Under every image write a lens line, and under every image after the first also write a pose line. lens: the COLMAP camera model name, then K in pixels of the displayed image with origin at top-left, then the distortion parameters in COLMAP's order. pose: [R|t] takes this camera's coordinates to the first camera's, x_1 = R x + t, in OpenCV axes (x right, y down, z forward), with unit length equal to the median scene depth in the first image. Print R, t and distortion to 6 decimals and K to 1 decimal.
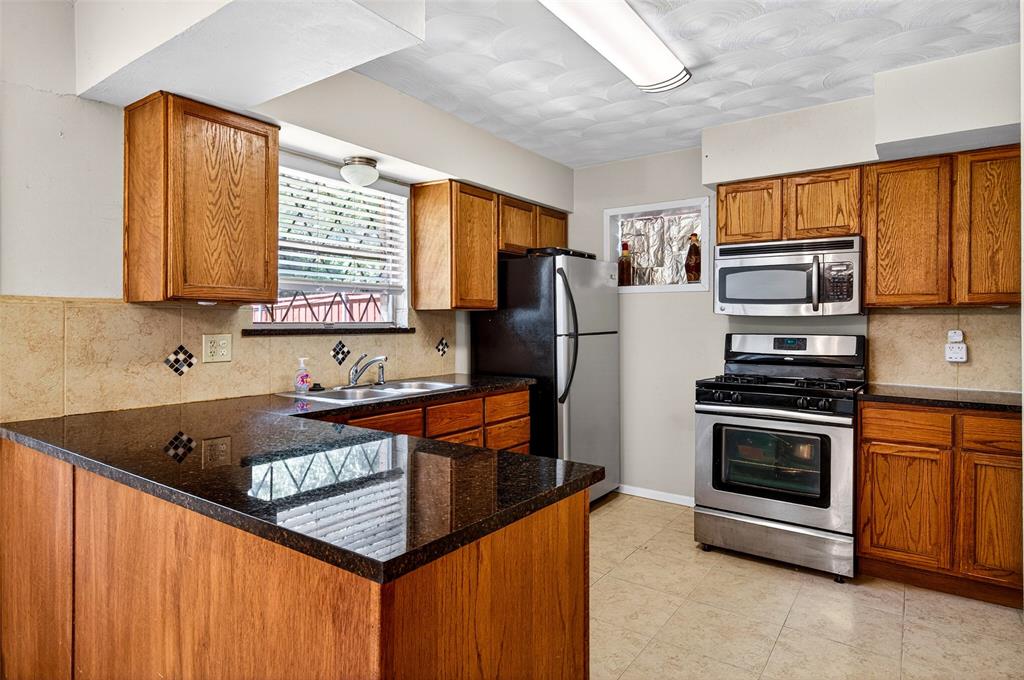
lens RADIAL K [[571.1, 0, 512.0], [0, 571.1, 321.3], [0, 0, 1]] dist [0.000045, -0.000200]
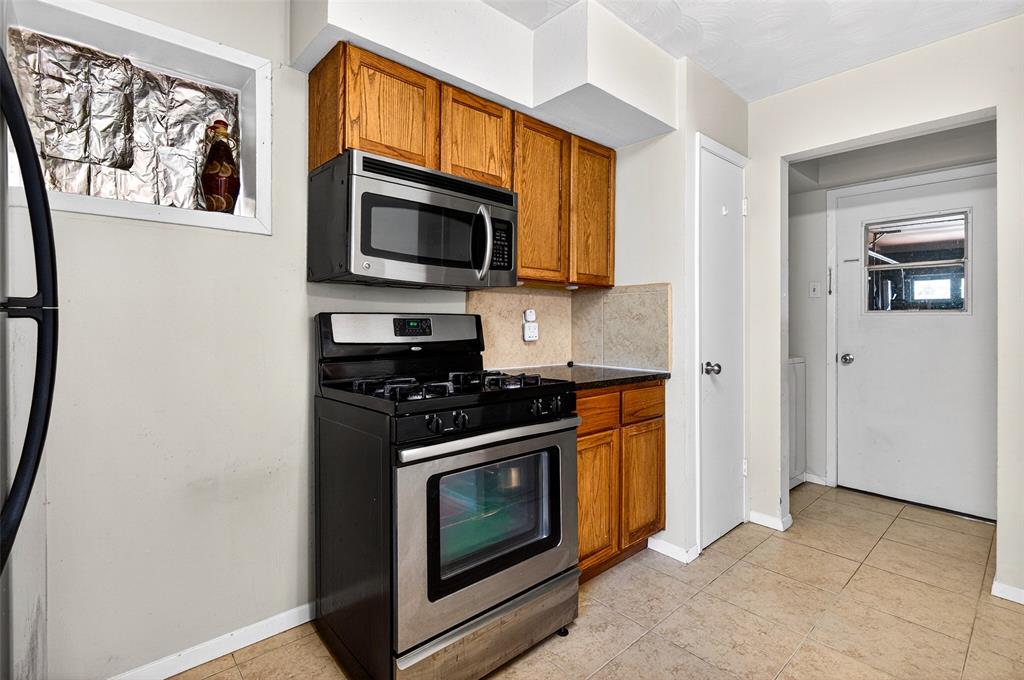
lens RADIAL K [[477.7, 0, 510.0], [0, 477.7, 316.6], [0, 0, 1]] dist [0.008319, -0.000218]
pose [[0.218613, 0.006854, 0.975788, -0.057870], [-0.004901, 0.999970, -0.005926, 0.029922], [-0.975799, -0.003487, 0.218640, 0.760998]]
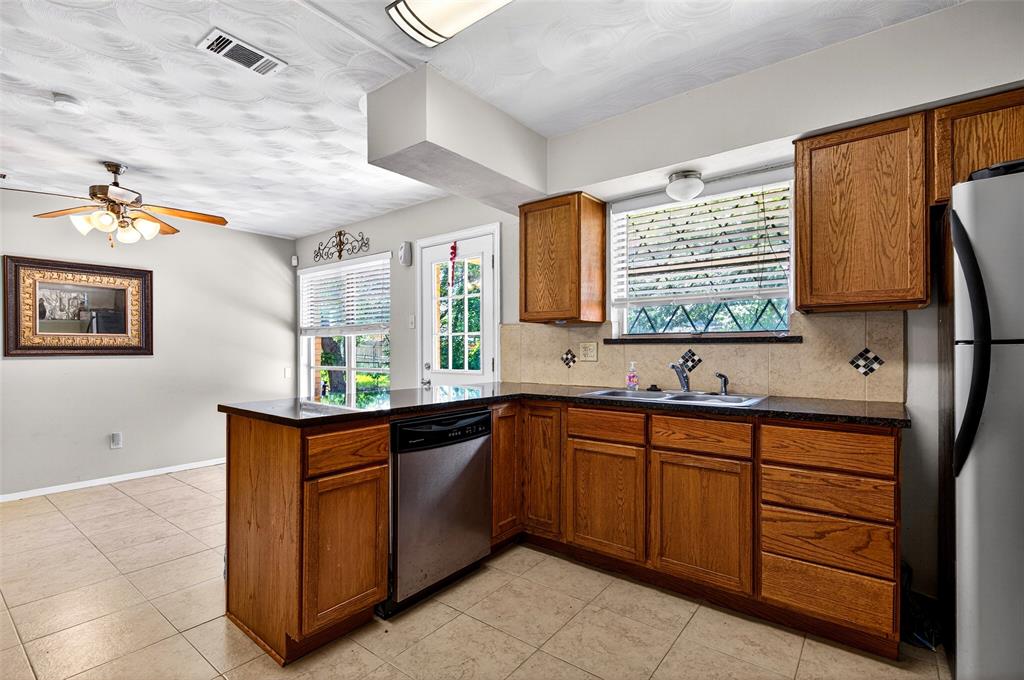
lens RADIAL K [[470.4, 0, 511.4], [0, 470.4, 350.8], [0, 0, 1]] dist [-0.000273, -0.000092]
pose [[-0.038119, 0.001268, -0.999272, 0.538899], [0.001963, 0.999997, 0.001194, 0.031953], [0.999271, -0.001916, -0.038121, 0.637528]]
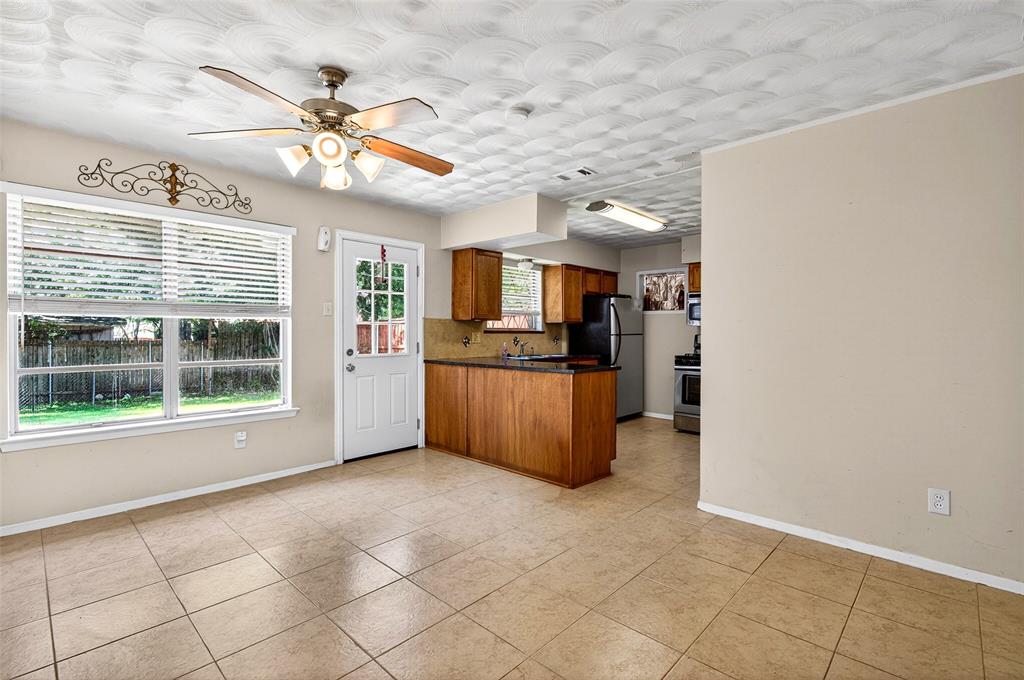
lens RADIAL K [[473.2, 0, 513.6], [0, 473.2, 335.6], [0, 0, 1]] dist [0.001007, -0.000171]
pose [[0.990838, 0.006416, -0.134900, -0.044775], [-0.005139, 0.999939, 0.009811, 0.012240], [0.134955, -0.009027, 0.990811, -0.836951]]
